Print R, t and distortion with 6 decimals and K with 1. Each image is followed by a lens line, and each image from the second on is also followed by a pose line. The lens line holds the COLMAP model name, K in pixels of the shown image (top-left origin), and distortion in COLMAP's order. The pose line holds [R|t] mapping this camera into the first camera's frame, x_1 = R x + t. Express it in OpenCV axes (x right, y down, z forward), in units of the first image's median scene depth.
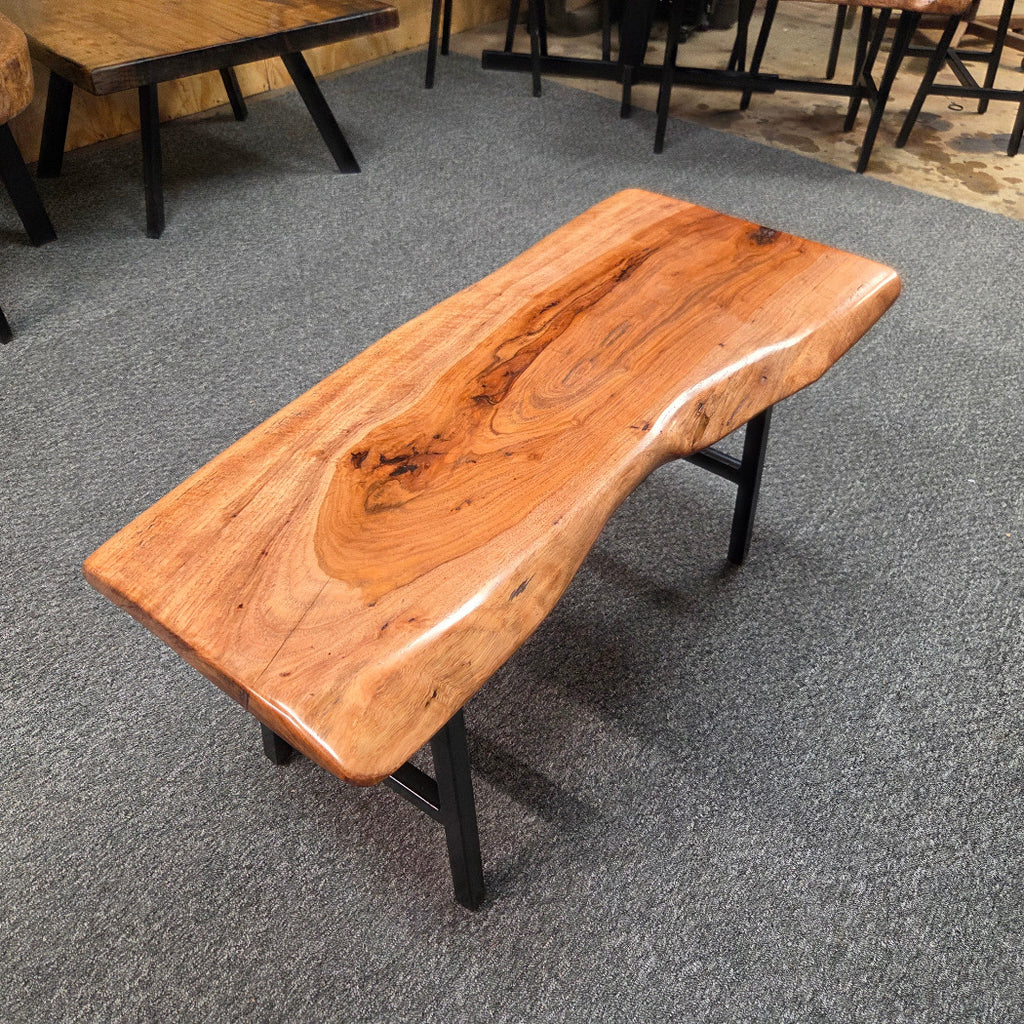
lens RADIAL K [[933.7, 0, 534.2], [0, 933.7, 489.4], [0, 0, 1]] dist [0.030302, 0.000000]
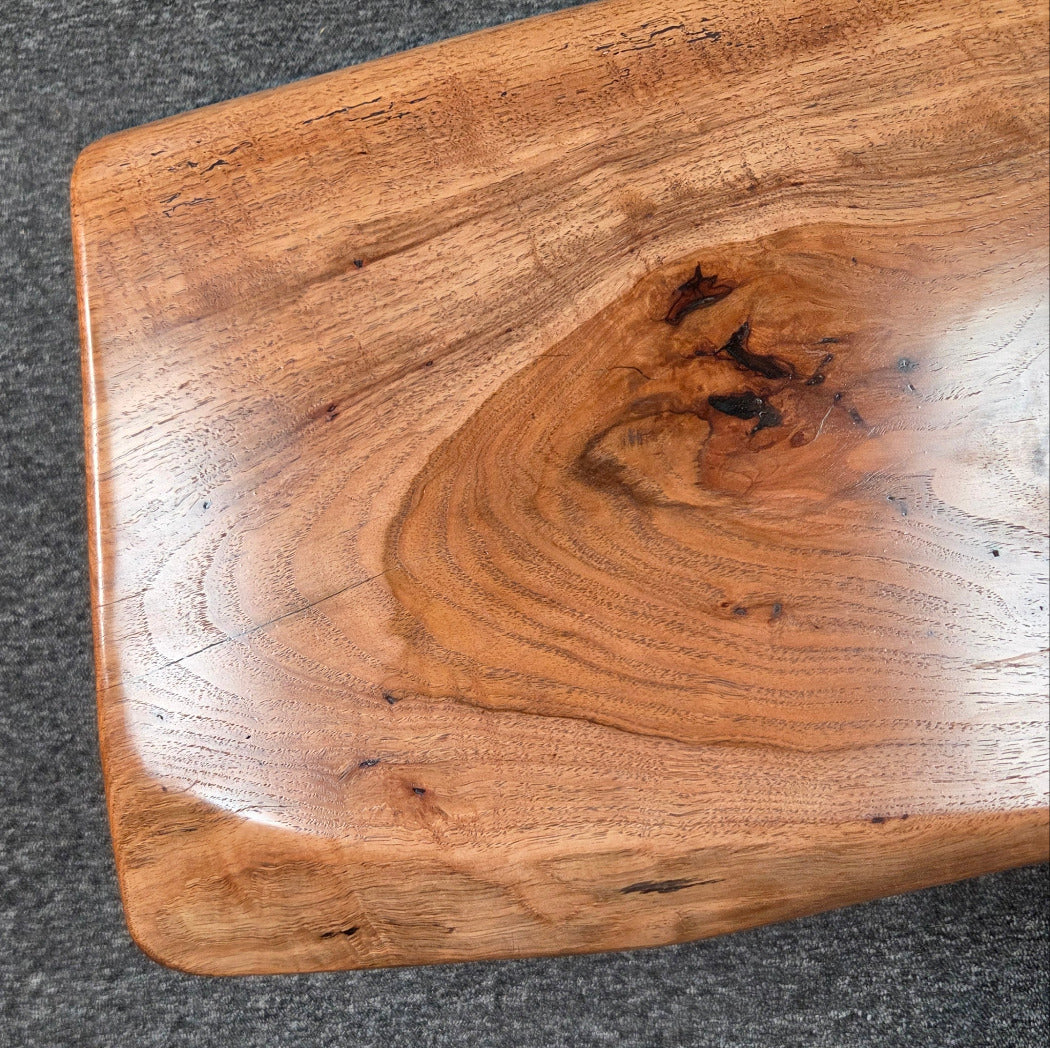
lens RADIAL K [[1283.8, 0, 375.0], [0, 1283.8, 703.9], [0, 0, 1]] dist [0.034474, 0.000000]
pose [[0.655242, 0.743256, -0.135011, -0.063324], [-0.409057, 0.499352, 0.763753, -0.255572], [0.635083, -0.445216, 0.631231, 0.414452]]
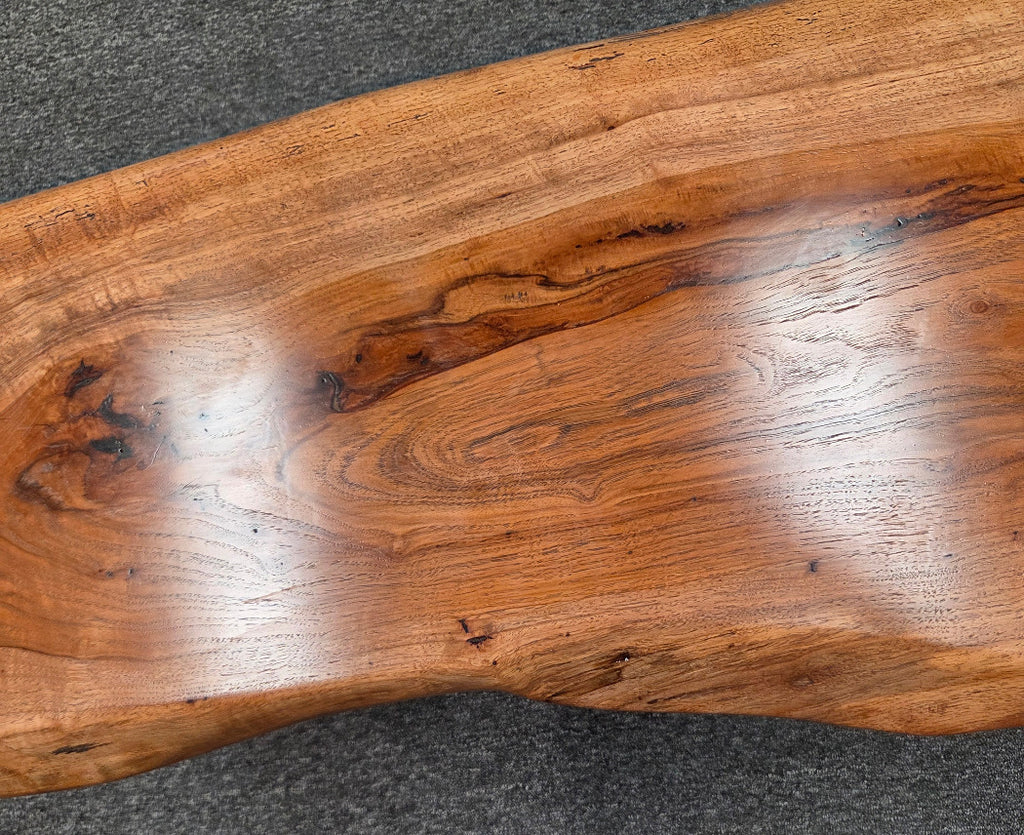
lens RADIAL K [[938.4, 0, 532.0], [0, 938.4, 528.3], [0, 0, 1]] dist [0.024483, 0.000000]
pose [[0.695504, 0.700868, -0.158300, 0.162435], [-0.359284, 0.530021, 0.768109, -0.481677], [0.622245, -0.477348, 0.620443, 0.622916]]
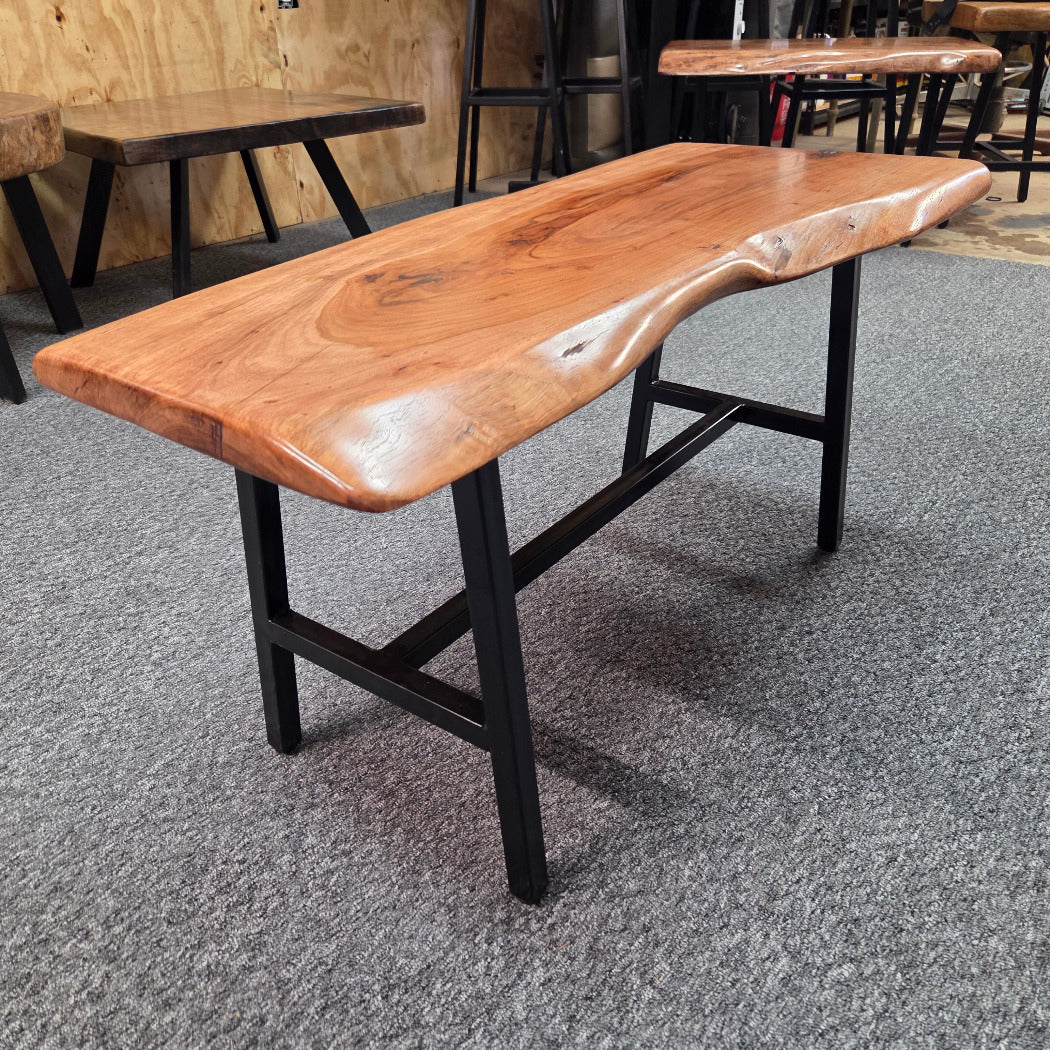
lens RADIAL K [[957.4, 0, 518.6], [0, 957.4, 500.9], [0, 0, 1]] dist [0.030302, 0.000000]
pose [[0.997266, -0.050907, -0.053558, -0.018870], [0.038030, 0.975060, -0.218658, 0.295447], [0.063354, 0.216023, 0.974331, 0.180342]]
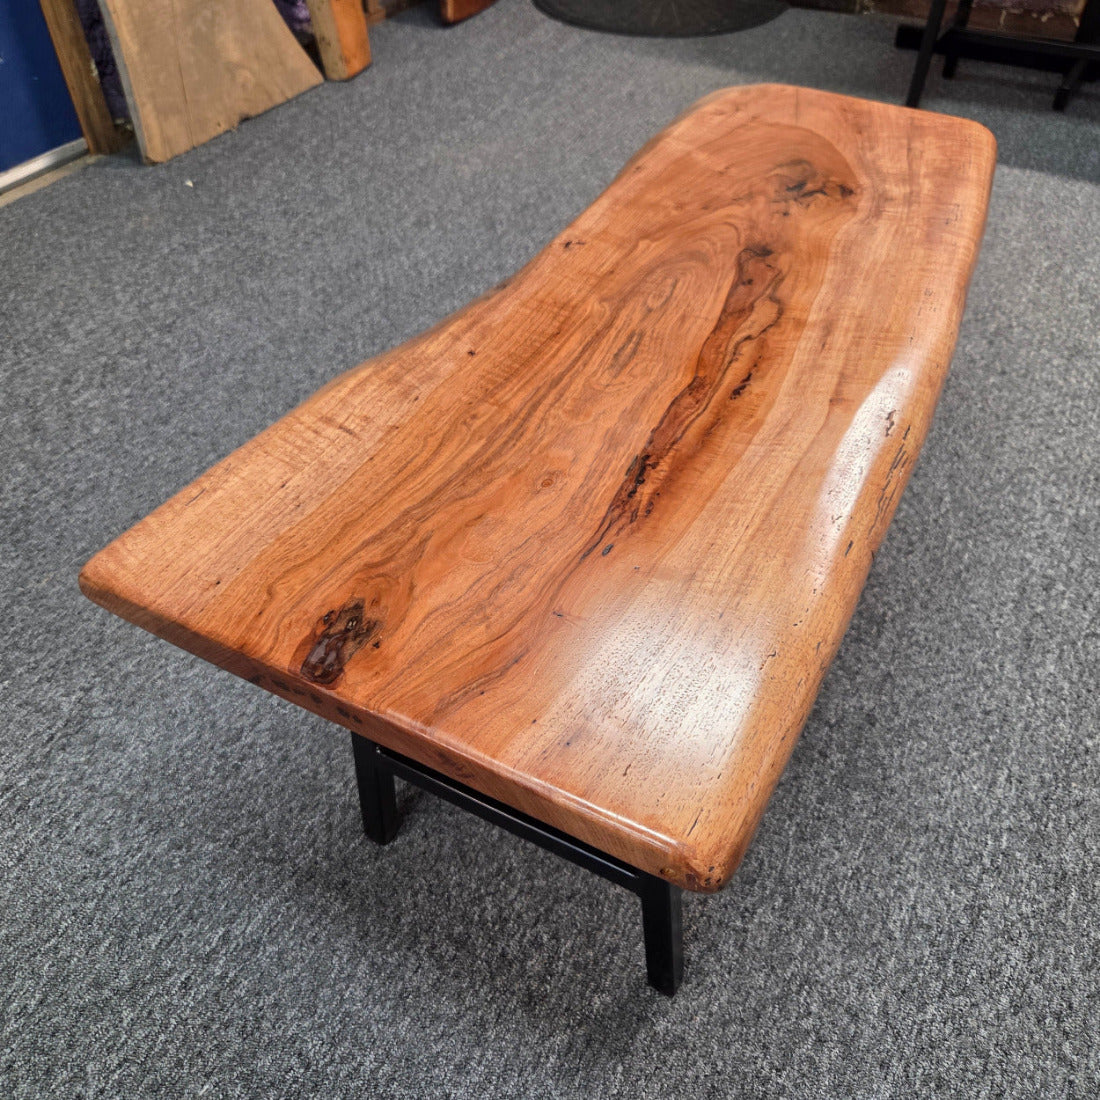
lens RADIAL K [[1003.0, 0, 537.0], [0, 1003.0, 543.9], [0, 0, 1]] dist [0.030302, 0.000000]
pose [[-0.991238, 0.071077, -0.111334, 0.243589], [-0.104964, 0.087826, 0.990590, -0.871284], [0.080186, 0.993597, -0.079596, 1.200801]]
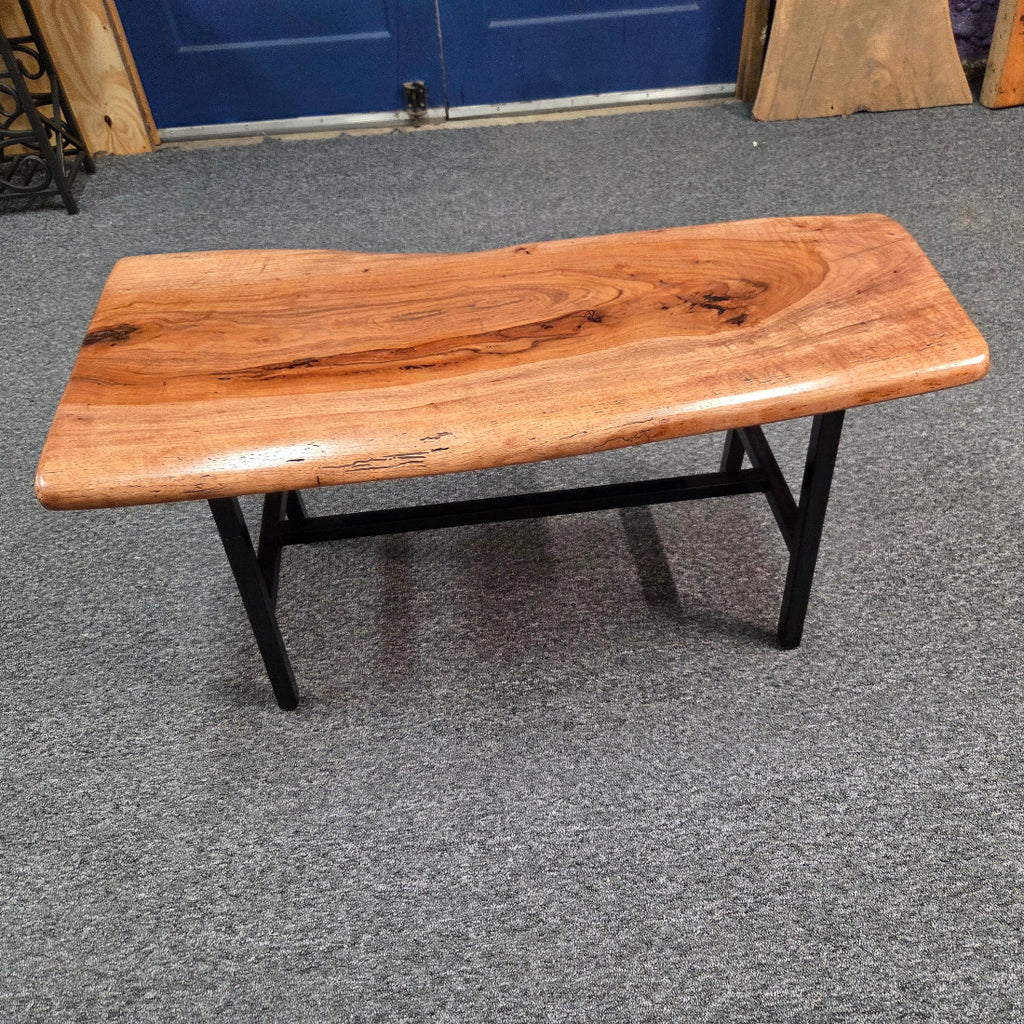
lens RADIAL K [[933.7, 0, 507.0], [0, 933.7, 503.3], [0, 0, 1]] dist [0.030302, 0.000000]
pose [[-0.661247, -0.531285, 0.529612, -0.602321], [0.518112, 0.187115, 0.834594, -0.904072], [-0.542506, 0.826271, 0.151536, 0.971367]]
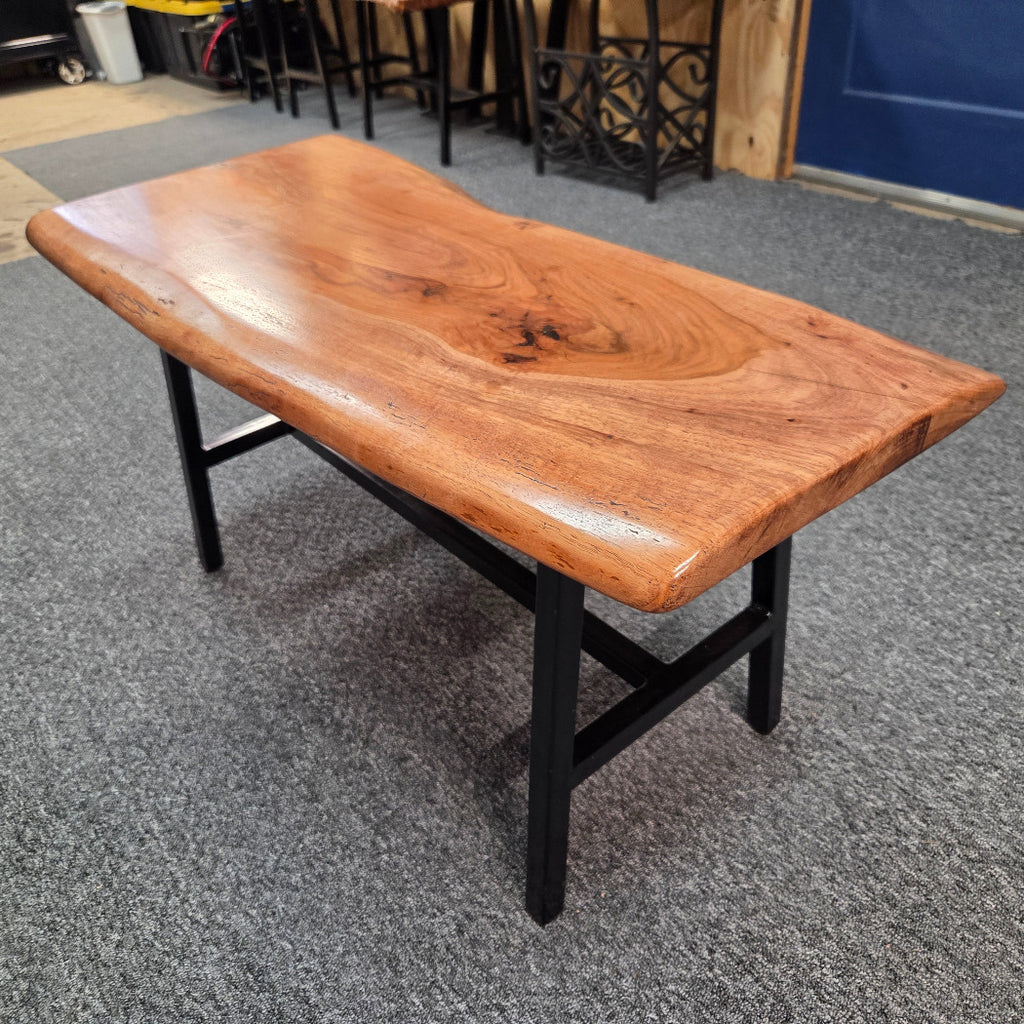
lens RADIAL K [[933.7, 0, 501.3], [0, 933.7, 491.8], [0, 0, 1]] dist [0.030302, 0.000000]
pose [[0.254862, -0.595672, 0.761722, -0.692313], [0.703767, 0.654484, 0.276340, -0.150151], [-0.663142, 0.465646, 0.586017, 0.514970]]
